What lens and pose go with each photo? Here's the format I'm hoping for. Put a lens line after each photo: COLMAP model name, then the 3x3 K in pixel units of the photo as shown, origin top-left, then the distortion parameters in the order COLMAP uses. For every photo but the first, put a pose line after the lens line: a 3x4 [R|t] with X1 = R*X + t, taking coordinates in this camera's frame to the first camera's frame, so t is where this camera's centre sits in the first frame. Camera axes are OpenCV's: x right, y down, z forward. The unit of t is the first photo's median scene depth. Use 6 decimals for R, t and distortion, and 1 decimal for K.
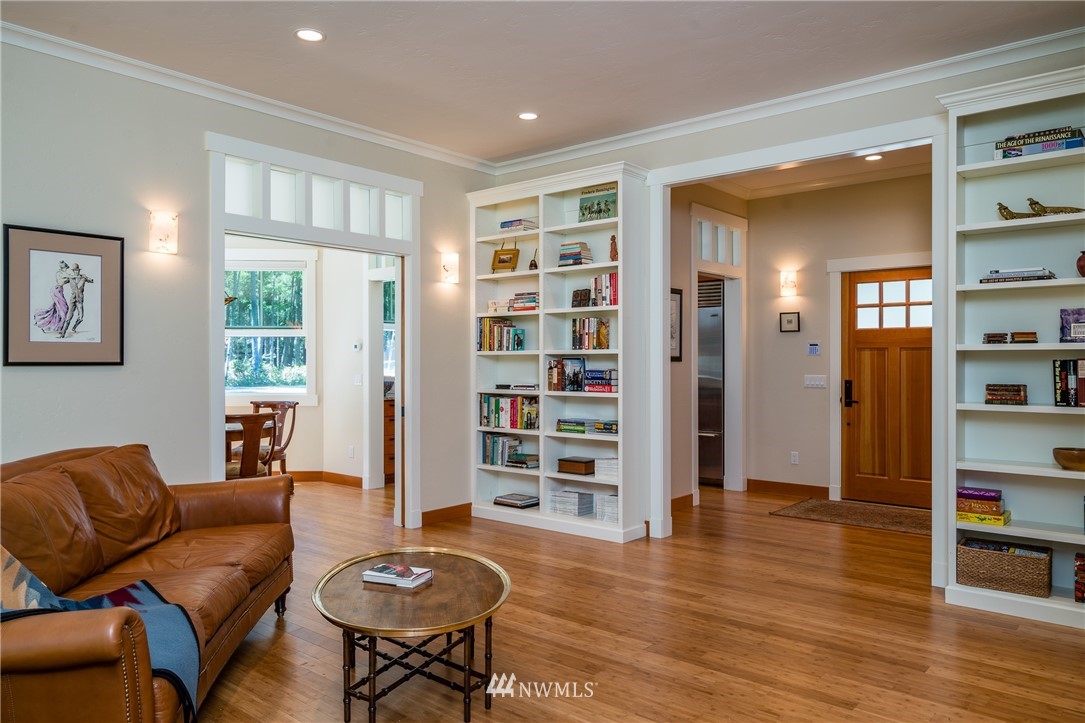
lens RADIAL K [[759.6, 0, 539.2], [0, 759.6, 361.9], [0, 0, 1]] dist [-0.006972, -0.001323]
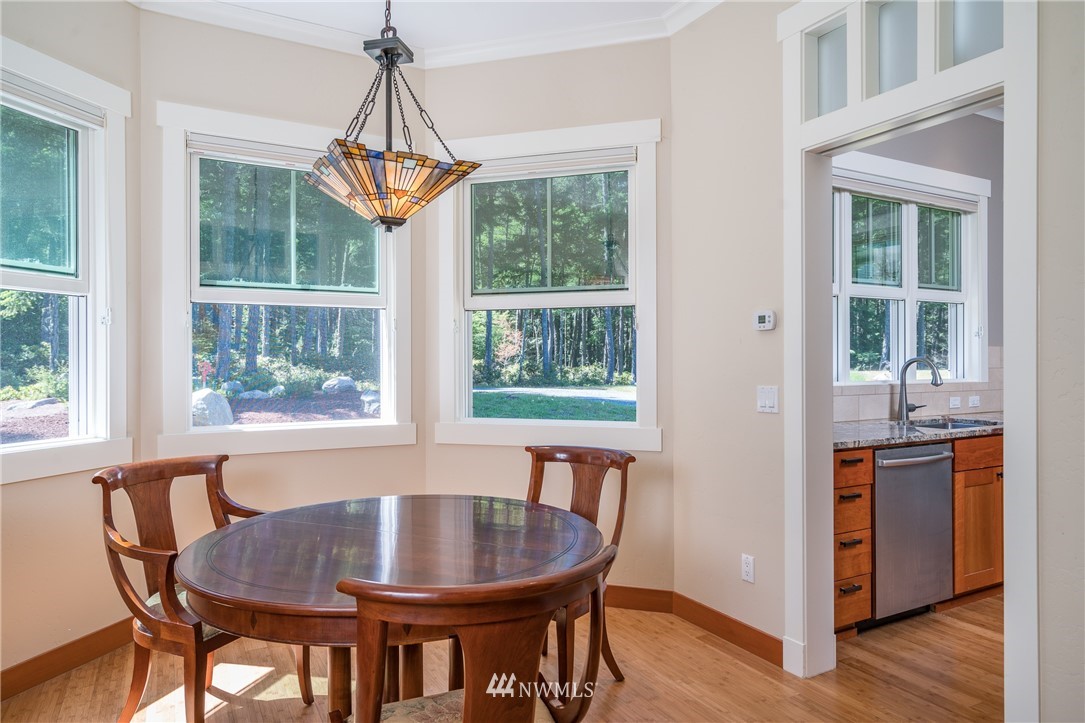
lens RADIAL K [[680.6, 0, 545.0], [0, 680.6, 363.7], [0, 0, 1]] dist [0.008657, 0.001480]
pose [[0.932617, 0.000993, -0.360866, -0.398360], [0.000592, 0.999991, 0.004280, 0.005032], [0.360867, -0.004205, 0.932608, 1.114005]]
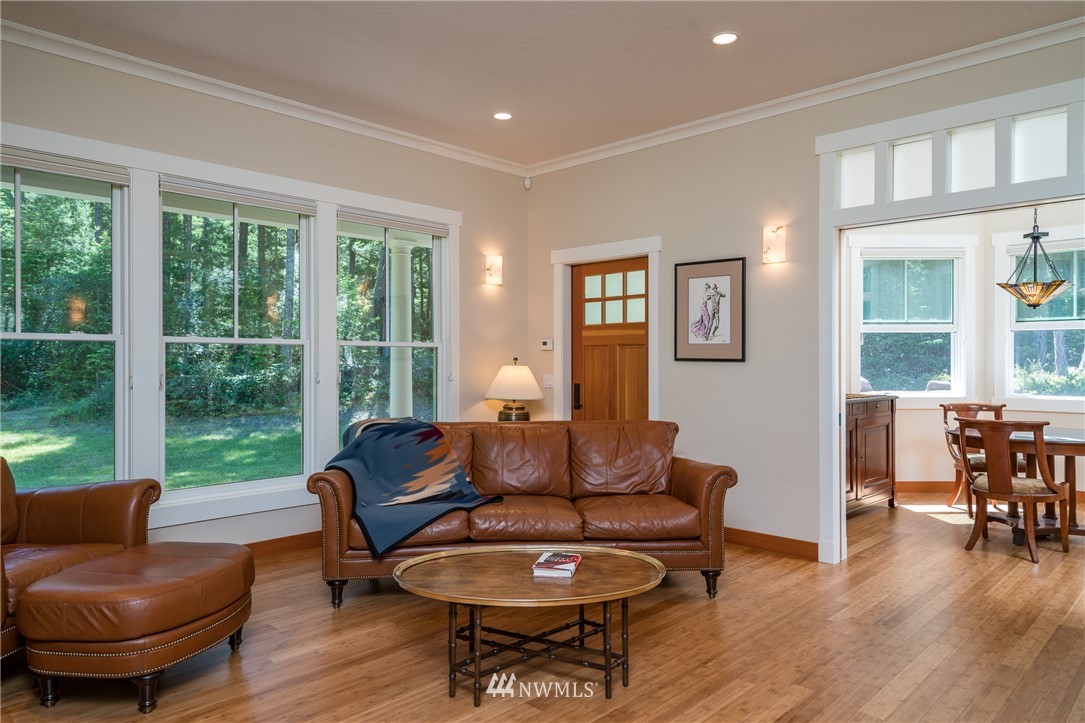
lens RADIAL K [[724.9, 0, 542.8], [0, 724.9, 365.3], [0, 0, 1]] dist [0.004663, 0.000641]
pose [[-0.063104, 0.009832, -0.997959, 0.638144], [-0.001487, 0.999949, 0.009946, -0.000481], [0.998006, 0.002111, -0.063086, 0.753476]]
